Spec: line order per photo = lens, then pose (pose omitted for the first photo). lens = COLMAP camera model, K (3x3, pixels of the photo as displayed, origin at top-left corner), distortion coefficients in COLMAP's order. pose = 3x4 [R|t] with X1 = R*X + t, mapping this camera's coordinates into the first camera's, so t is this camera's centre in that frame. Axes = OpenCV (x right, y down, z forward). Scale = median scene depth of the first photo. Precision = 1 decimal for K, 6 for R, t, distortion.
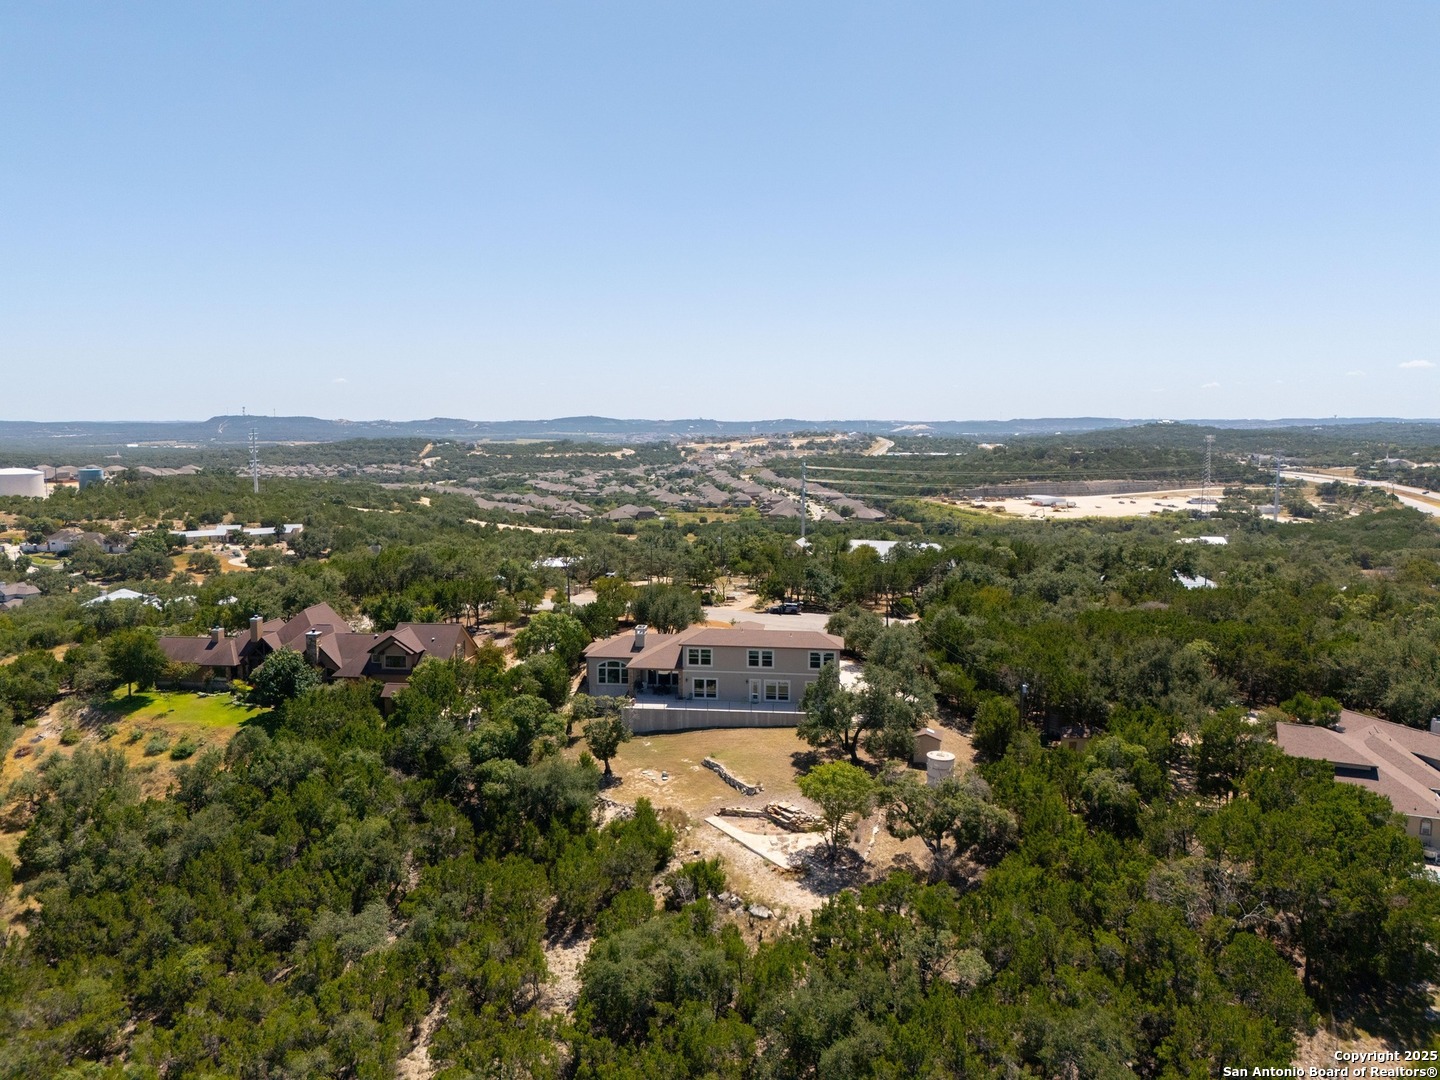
lens RADIAL K [[1076.0, 0, 730.9], [0, 1076.0, 529.8], [0, 0, 1]] dist [0.053274, -0.061675]
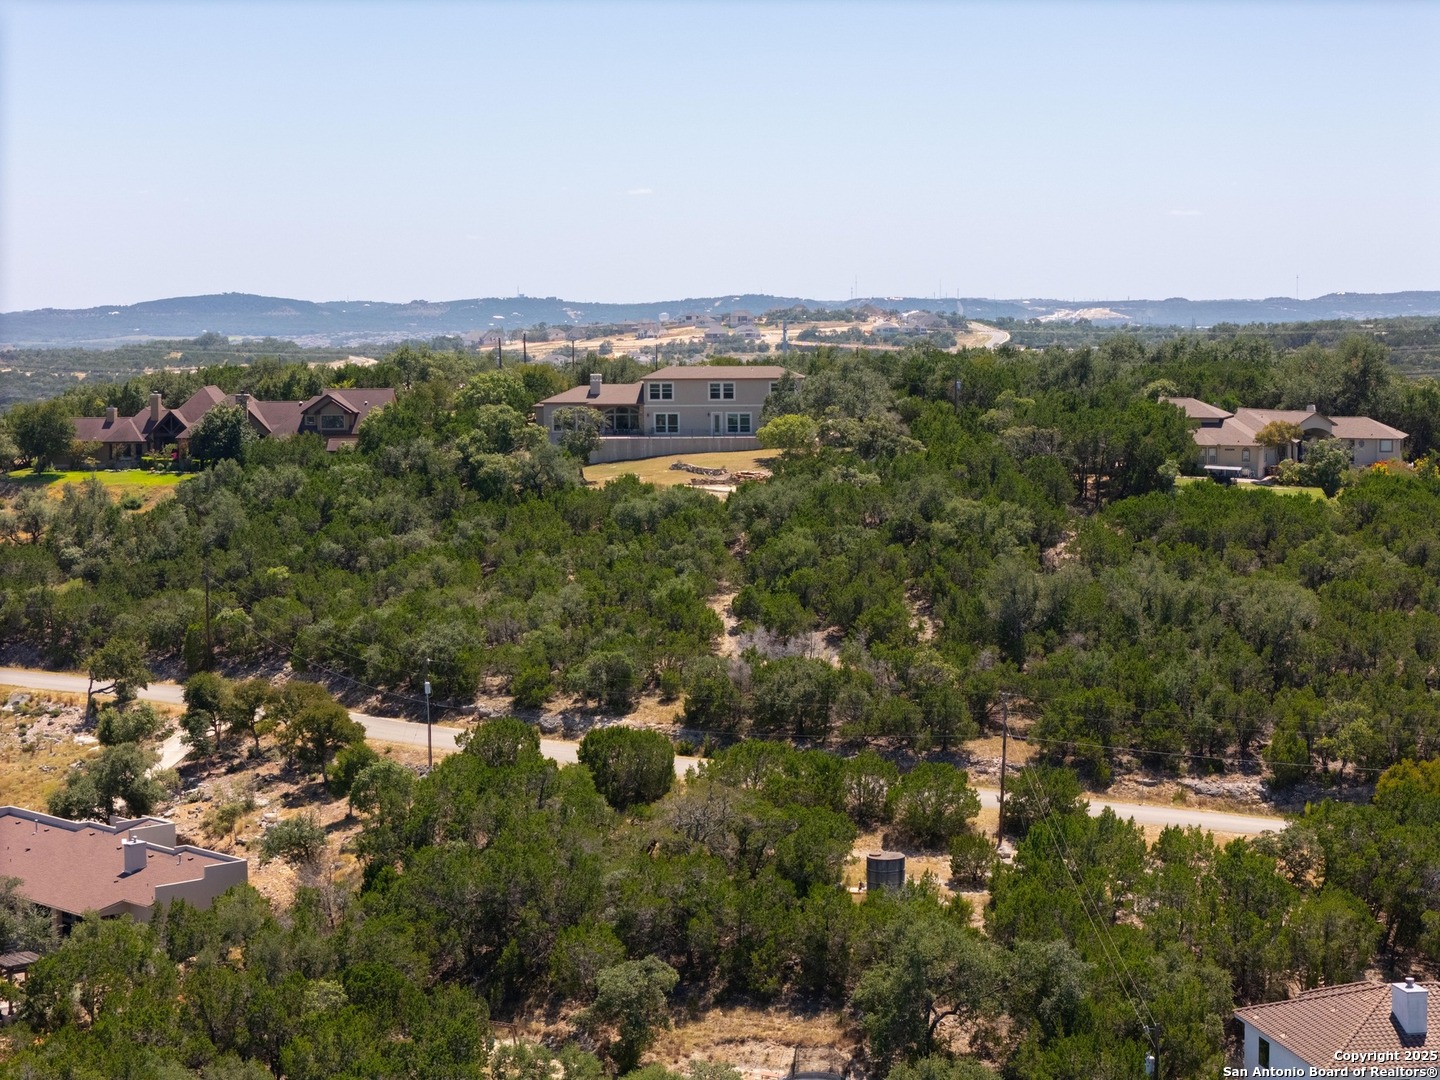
lens RADIAL K [[2904.4, 0, 719.3], [0, 2904.4, 541.6], [0, 0, 1]] dist [-0.131651, 0.000000]
pose [[0.999076, -0.015500, 0.040090, -0.070508], [0.016292, 0.999677, -0.019507, 0.257775], [-0.039774, 0.020142, 0.999006, -1.402098]]
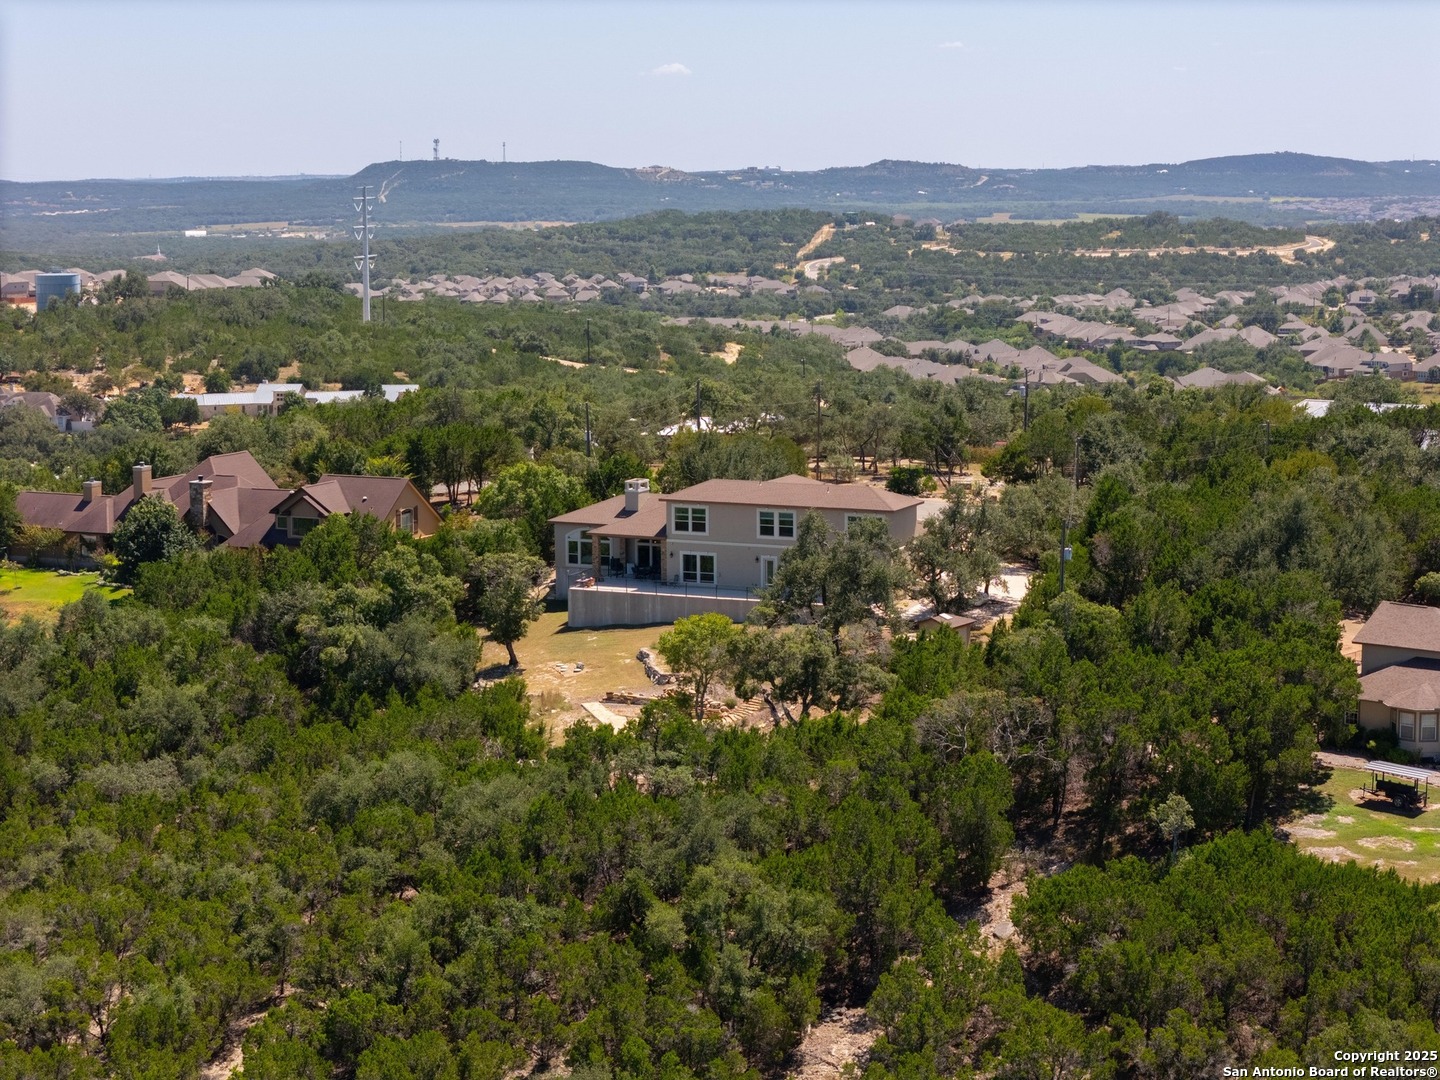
lens RADIAL K [[2904.4, 0, 694.4], [0, 2904.4, 511.4], [0, 0, 1]] dist [-0.131651, 0.000000]
pose [[0.943965, 0.031287, -0.328561, 0.456663], [-0.025355, 0.999429, 0.022325, 0.061173], [0.329072, -0.012744, 0.944219, -0.546989]]
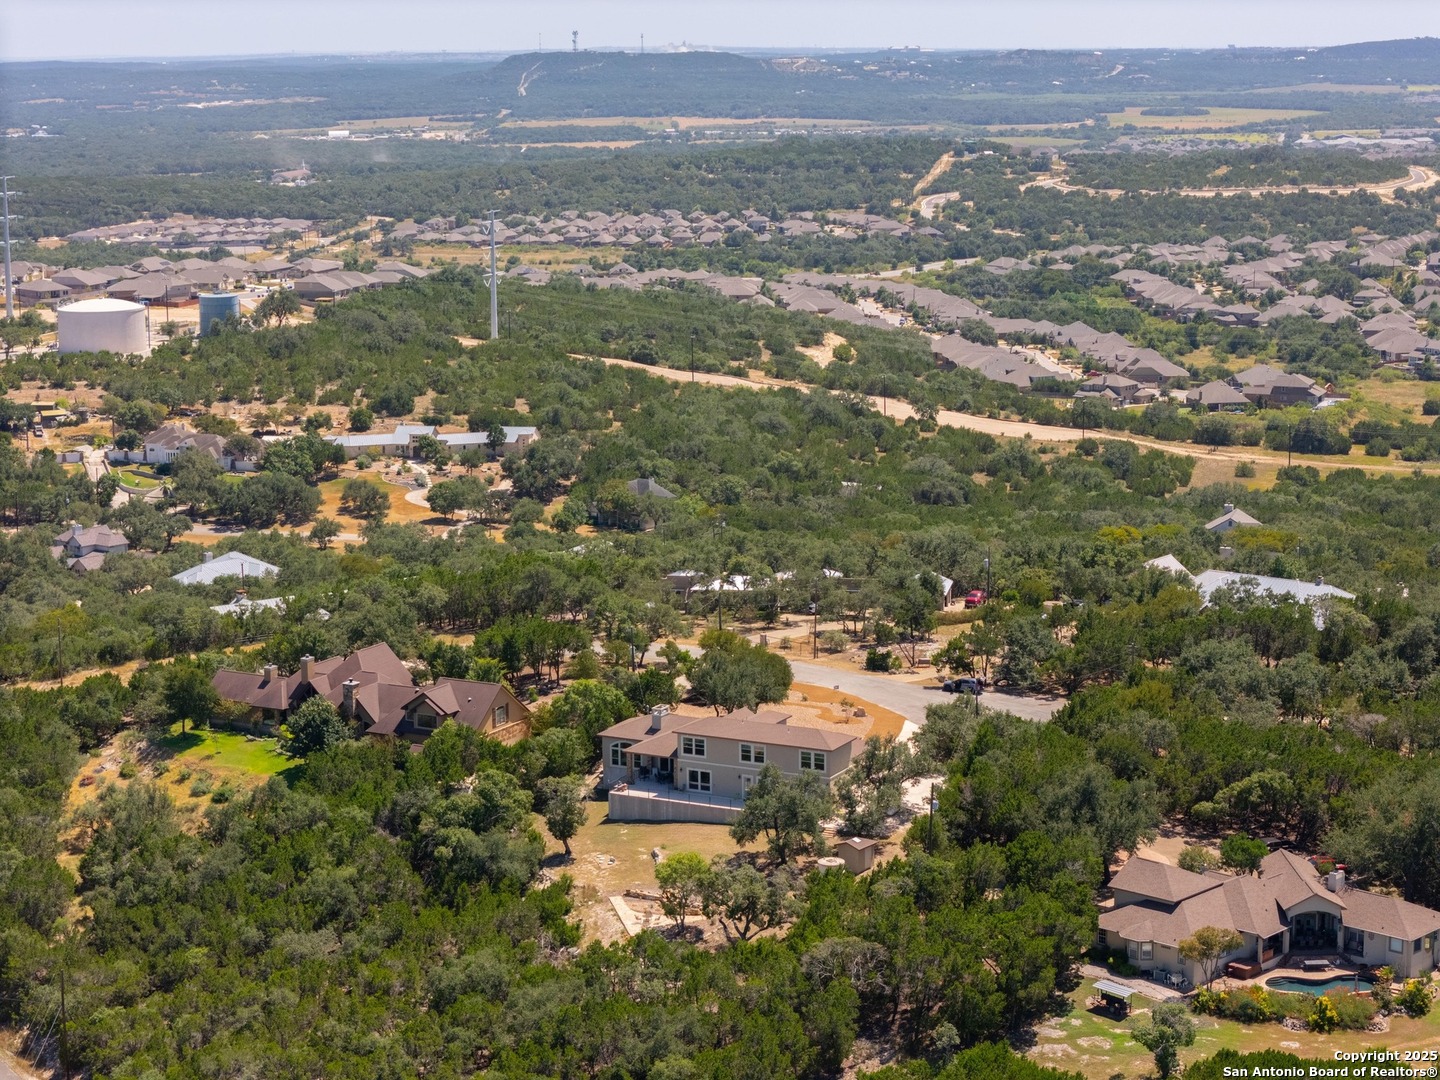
lens RADIAL K [[2904.4, 0, 716.5], [0, 2904.4, 528.2], [0, 0, 1]] dist [-0.131651, 0.000000]
pose [[0.929543, 0.055254, -0.364550, 0.740319], [-0.030194, 0.996794, 0.074094, -0.212503], [0.367475, -0.057866, 0.928231, -1.086327]]
